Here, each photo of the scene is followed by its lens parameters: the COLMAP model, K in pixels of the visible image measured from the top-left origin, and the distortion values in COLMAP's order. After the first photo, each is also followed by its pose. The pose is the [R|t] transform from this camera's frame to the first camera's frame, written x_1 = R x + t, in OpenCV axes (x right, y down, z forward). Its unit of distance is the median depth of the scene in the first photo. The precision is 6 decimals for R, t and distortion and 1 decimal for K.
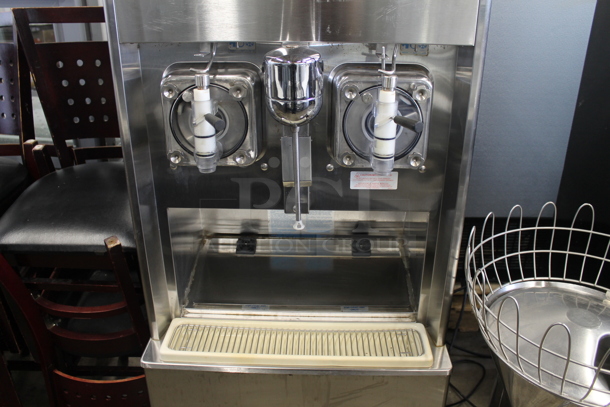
lens RADIAL K [[507.0, 0, 311.6], [0, 507.0, 201.8], [0, 0, 1]] dist [-0.104130, 0.026370]
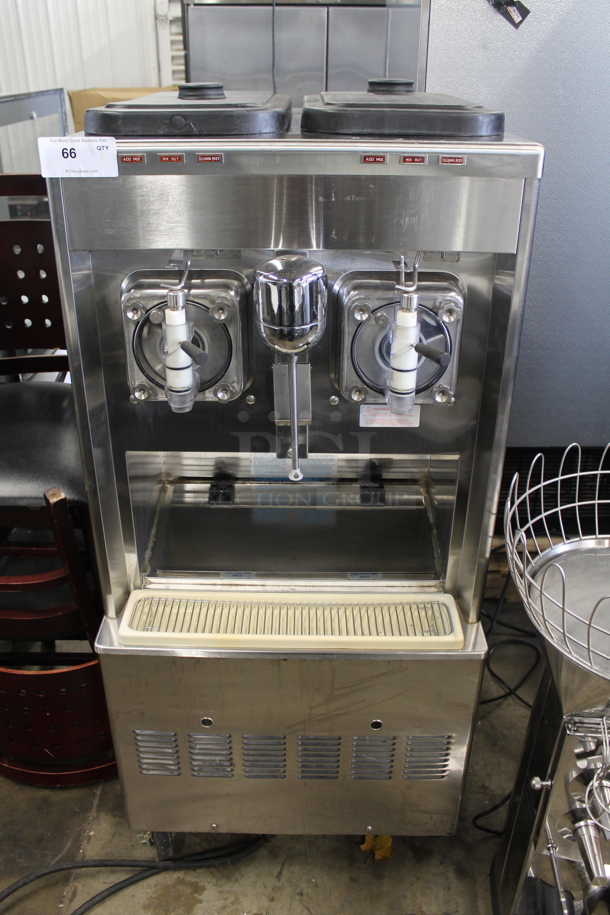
lens RADIAL K [[760.4, 0, 297.3], [0, 760.4, 458.2], [0, 0, 1]] dist [-0.104130, 0.026370]
pose [[0.999973, -0.006956, 0.002157, -0.022640], [0.006797, 0.997748, 0.066729, -0.053031], [-0.002617, -0.066712, 0.997769, -0.173327]]
